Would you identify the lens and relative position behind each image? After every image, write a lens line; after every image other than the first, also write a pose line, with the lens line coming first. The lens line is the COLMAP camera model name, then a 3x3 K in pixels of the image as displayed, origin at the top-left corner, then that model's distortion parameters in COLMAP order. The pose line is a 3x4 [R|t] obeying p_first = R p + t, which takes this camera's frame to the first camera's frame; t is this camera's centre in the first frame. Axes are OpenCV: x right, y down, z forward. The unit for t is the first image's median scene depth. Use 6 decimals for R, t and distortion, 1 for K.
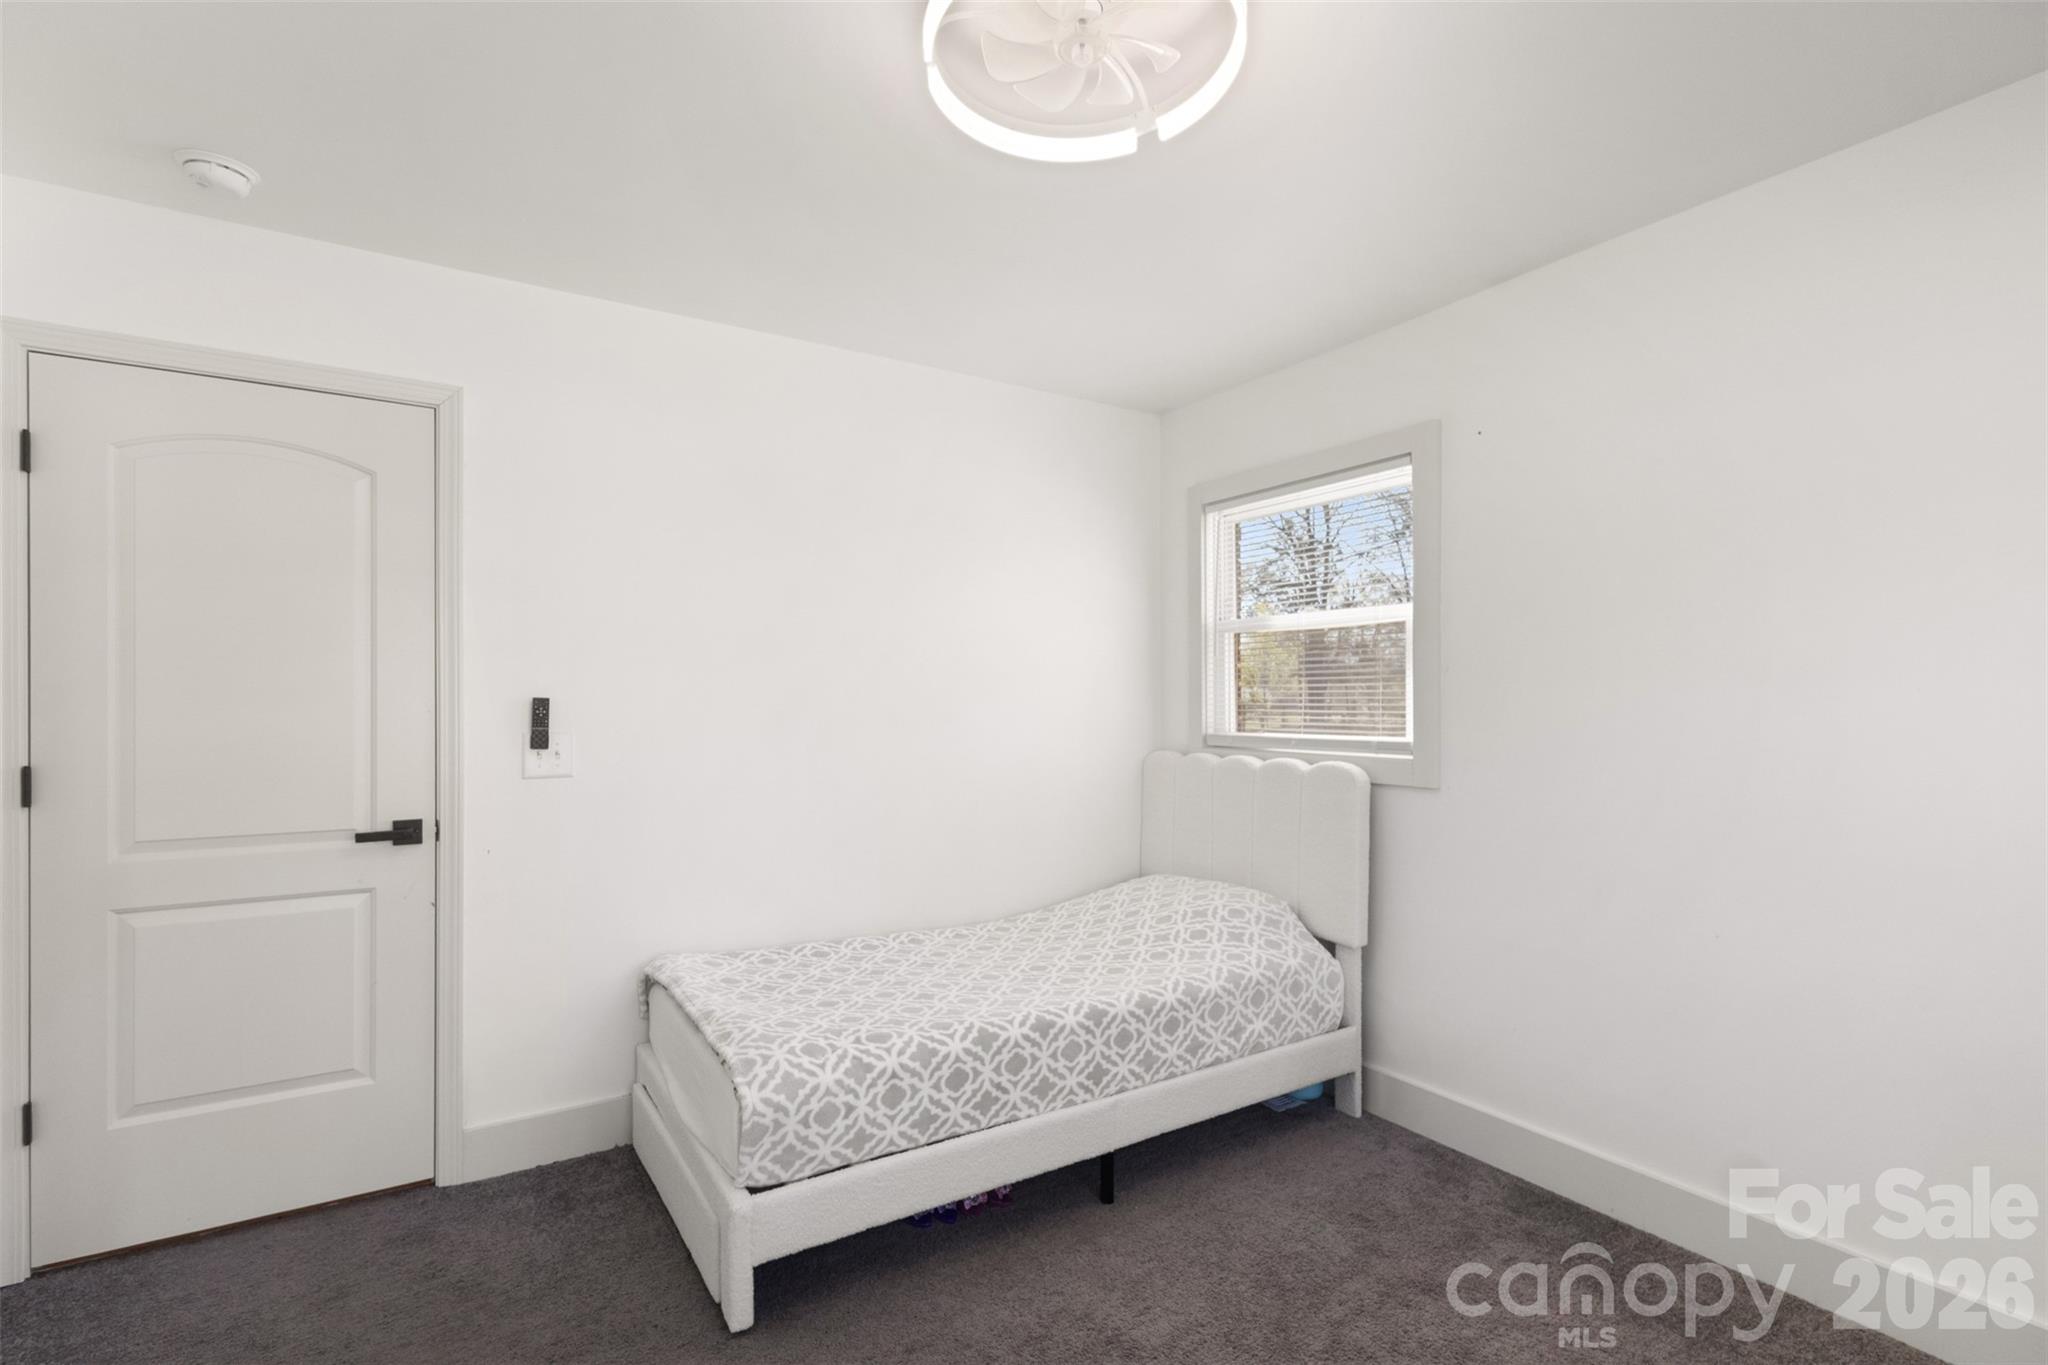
lens RADIAL K [[968.1, 0, 1016.4], [0, 968.1, 707.4], [0, 0, 1]] dist [0.009950, 0.001217]
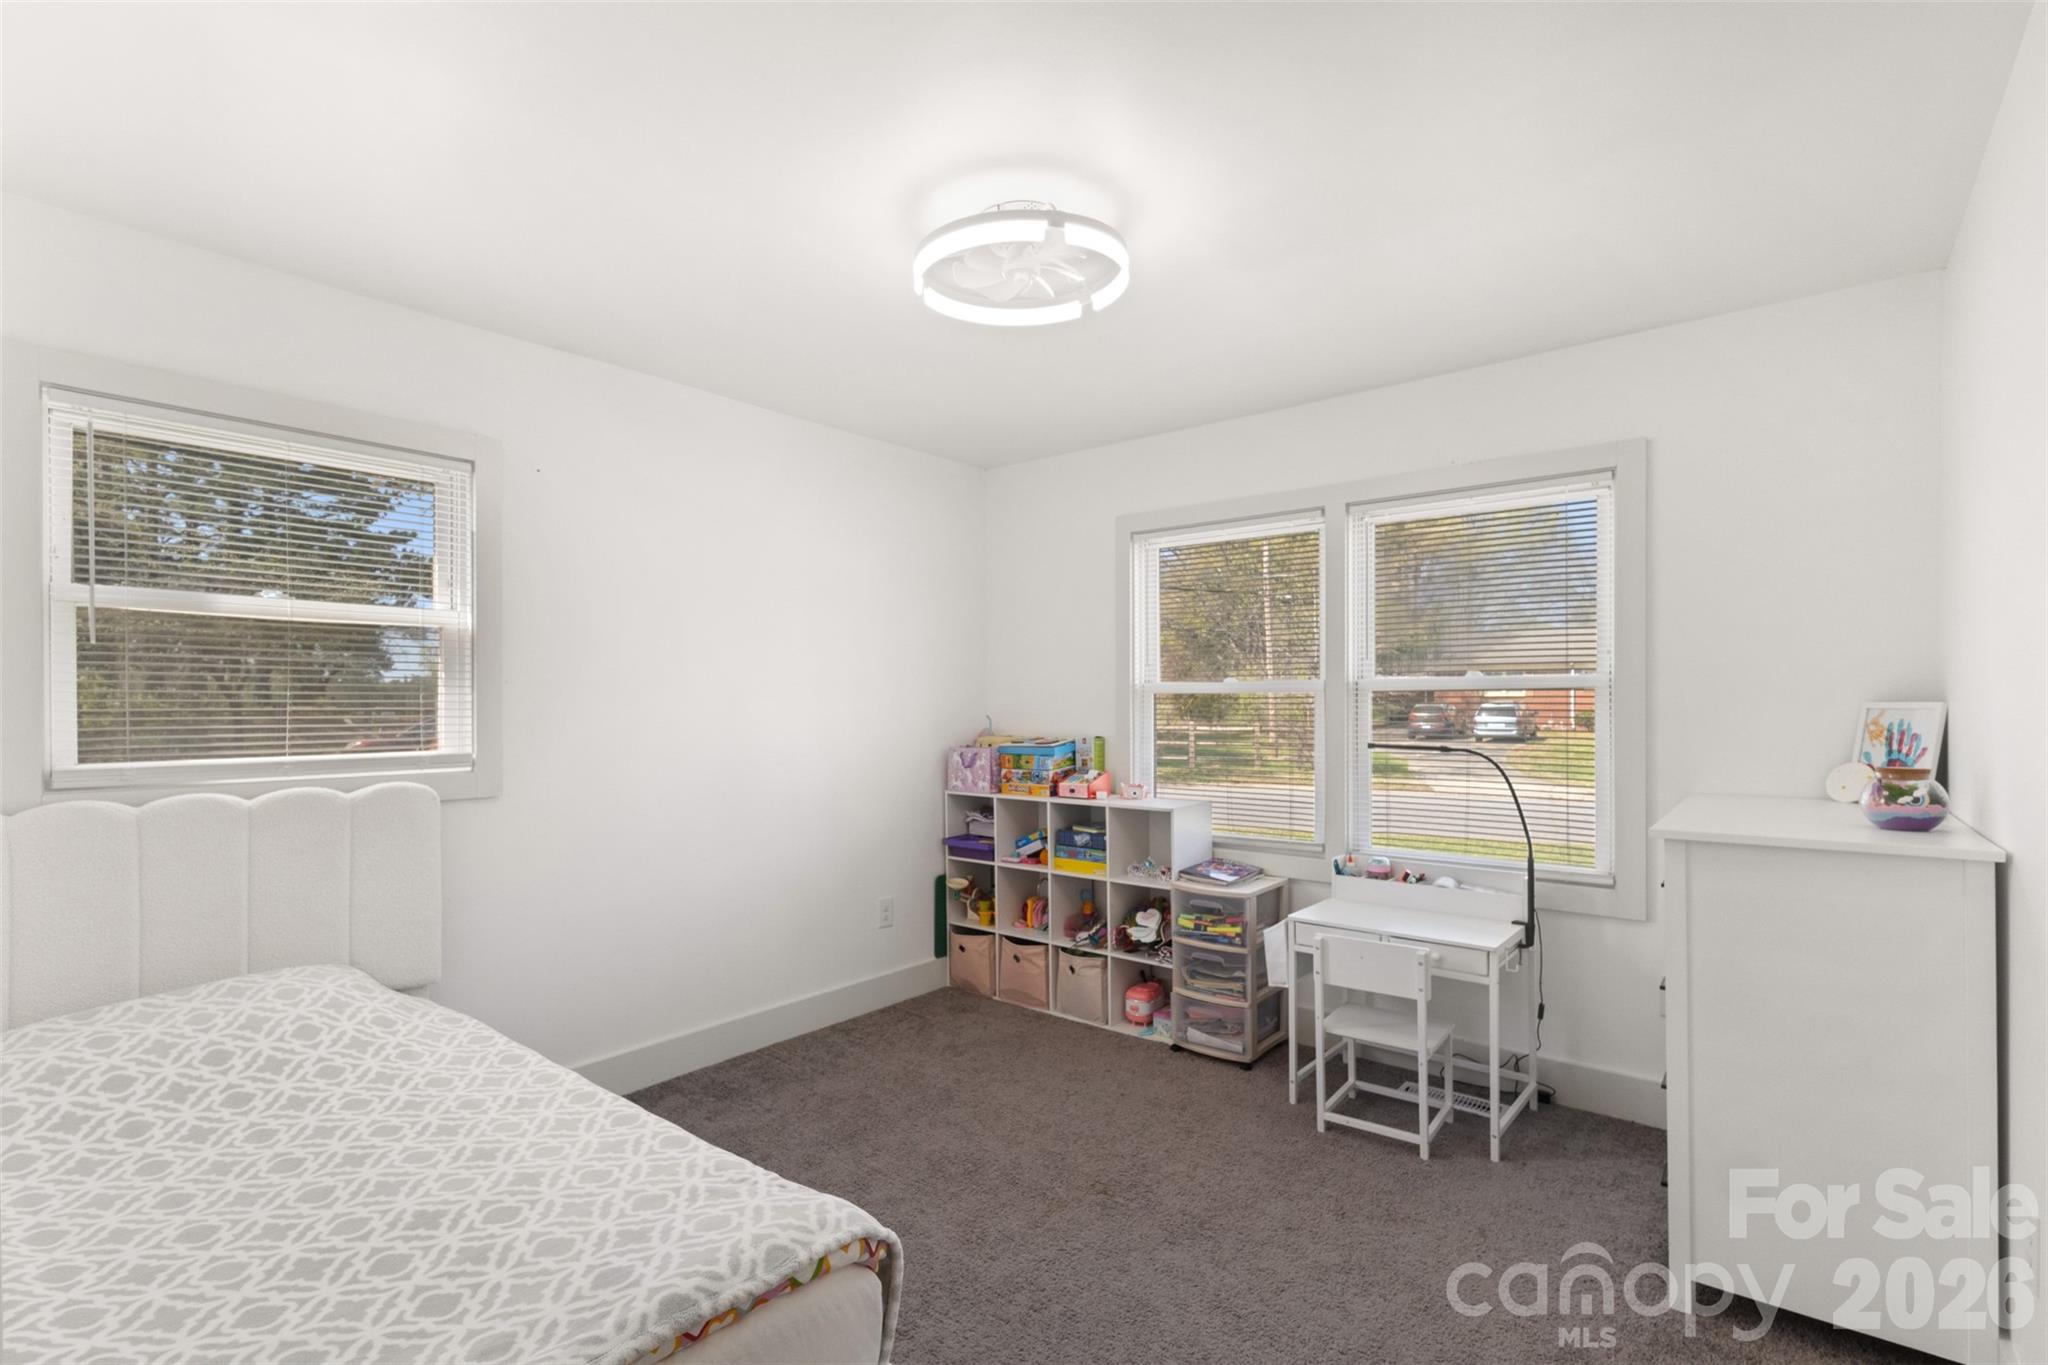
lens RADIAL K [[962.7, 0, 1026.1], [0, 962.7, 725.0], [0, 0, 1]] dist [0.003981, 0.000551]
pose [[-0.330938, -0.018605, 0.943469, -0.699931], [0.009714, 0.999685, 0.023121, -0.010001], [-0.943602, 0.016816, -0.330654, 0.788996]]
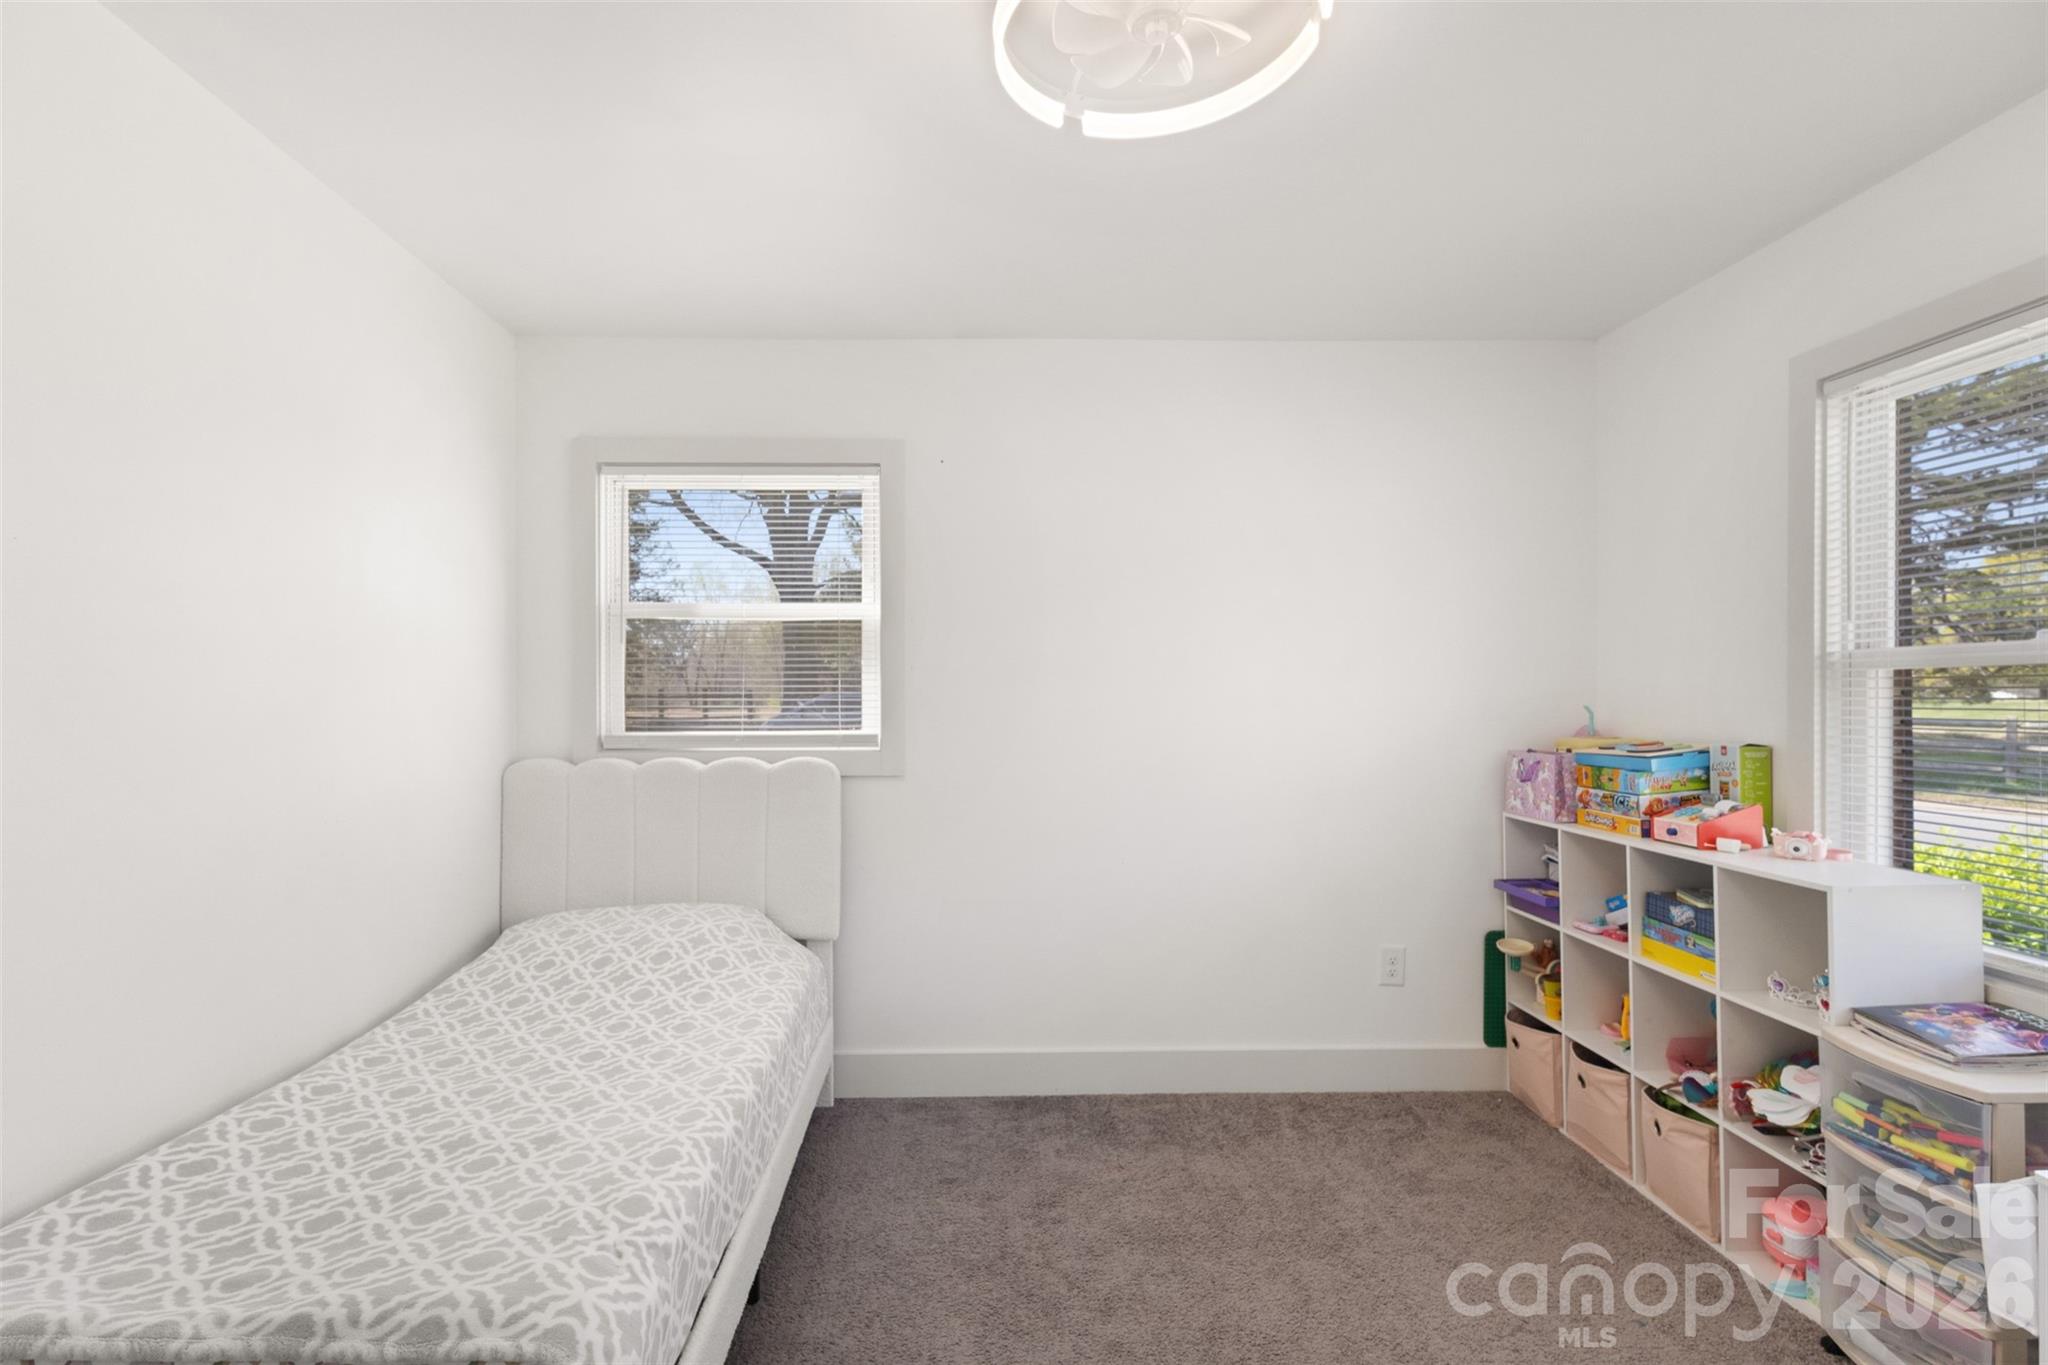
lens RADIAL K [[975.2, 0, 987.6], [0, 975.2, 695.0], [0, 0, 1]] dist [0.005528, 0.000710]
pose [[0.510338, -0.002282, 0.859971, -0.455823], [0.006831, 0.999976, -0.001401, -0.005101], [-0.859947, 0.006590, 0.510341, 0.346562]]
